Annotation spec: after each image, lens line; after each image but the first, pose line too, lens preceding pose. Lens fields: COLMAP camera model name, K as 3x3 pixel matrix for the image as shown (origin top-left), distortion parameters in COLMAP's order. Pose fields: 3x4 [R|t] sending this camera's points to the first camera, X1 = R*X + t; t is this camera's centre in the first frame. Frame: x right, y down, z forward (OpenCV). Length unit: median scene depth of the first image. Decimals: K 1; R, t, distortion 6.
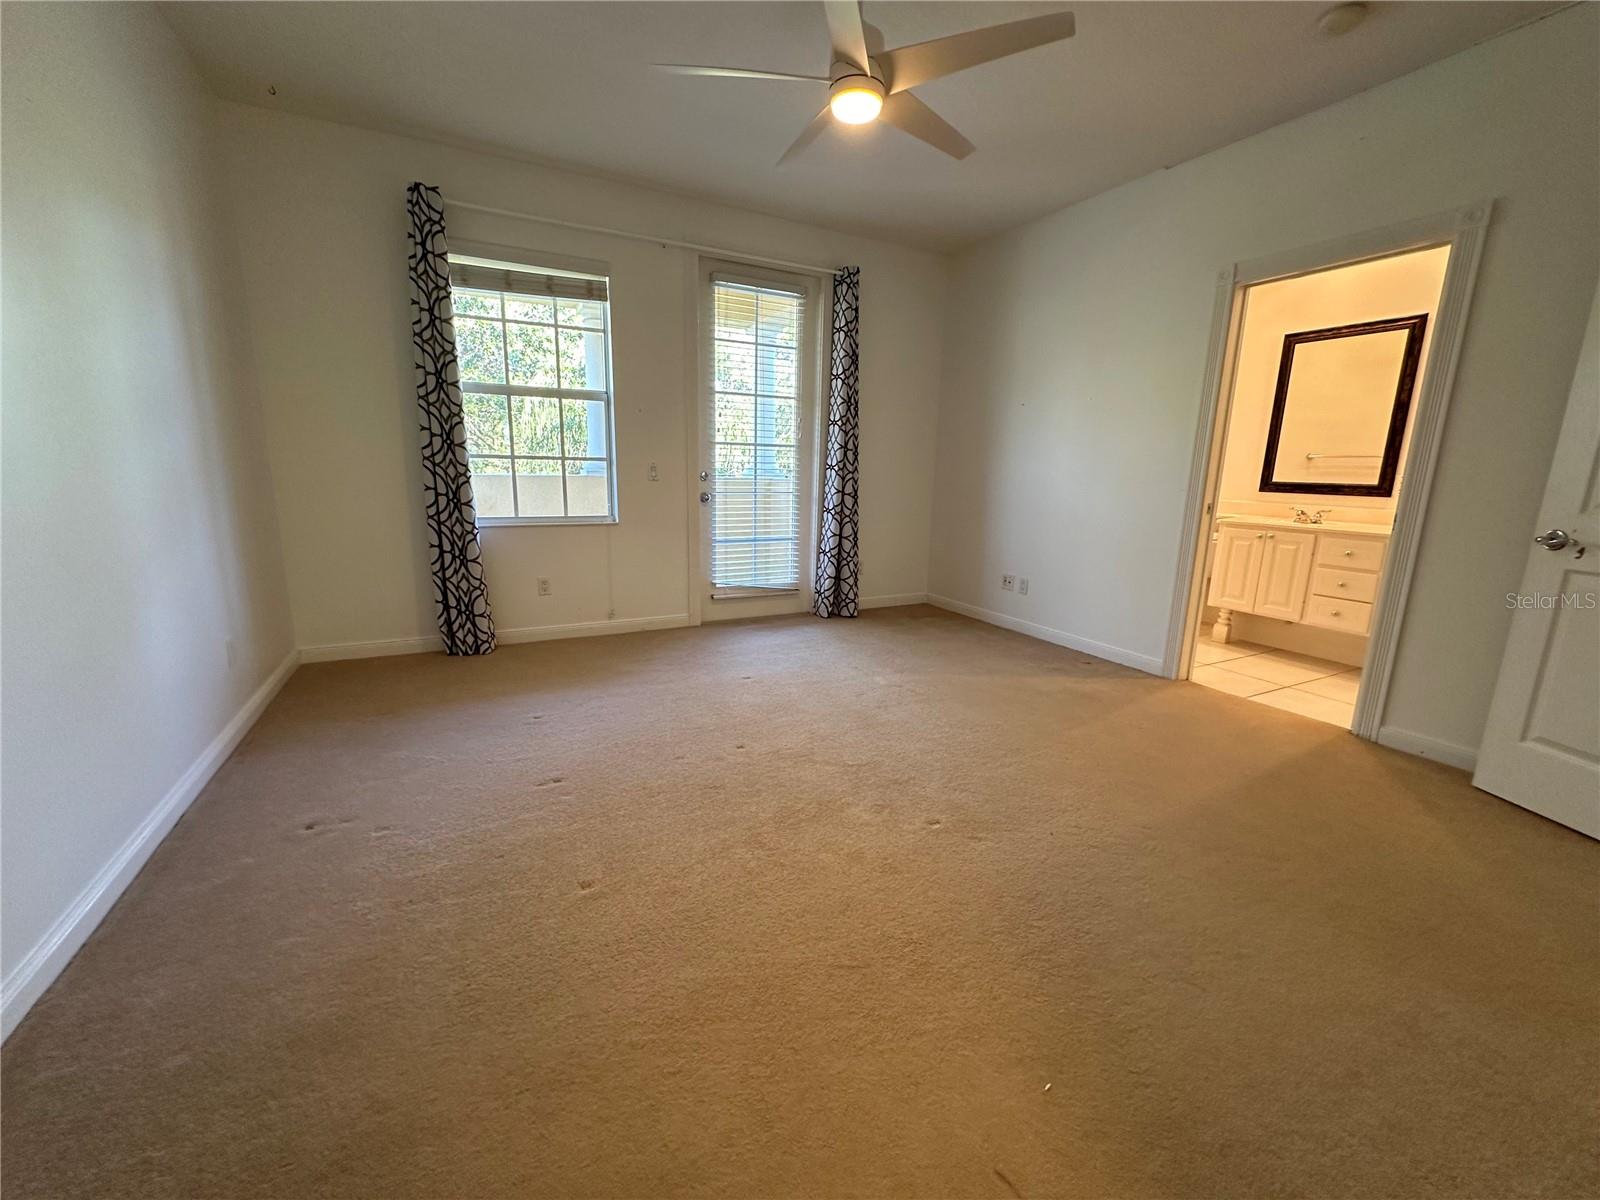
lens RADIAL K [[640.3, 0, 800.0], [0, 640.3, 600.0], [0, 0, 1]] dist [-0.001295, 0.000532]
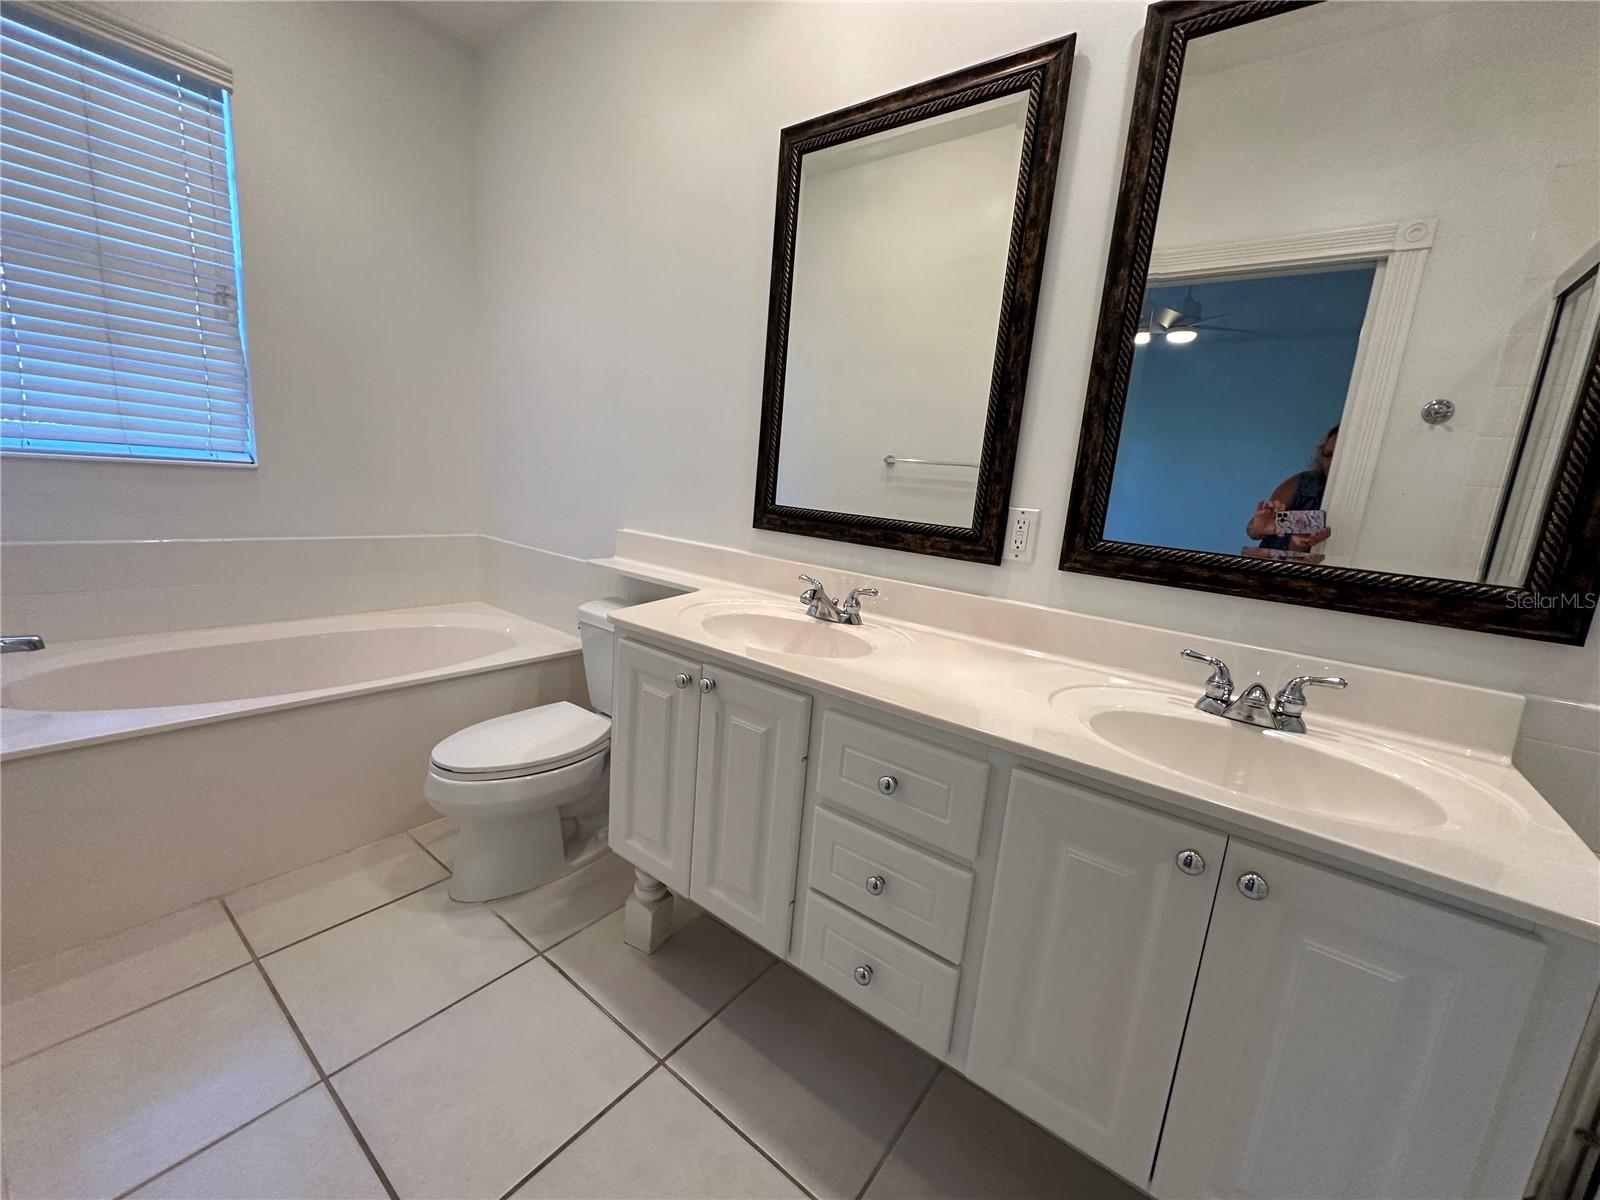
lens RADIAL K [[640.3, 0, 800.0], [0, 640.3, 600.0], [0, 0, 1]] dist [-0.001295, 0.000532]
pose [[0.901093, -0.027716, 0.432740, 0.900363], [0.025404, 0.999615, 0.011125, -0.201635], [-0.432882, 0.000968, 0.901450, 0.980019]]
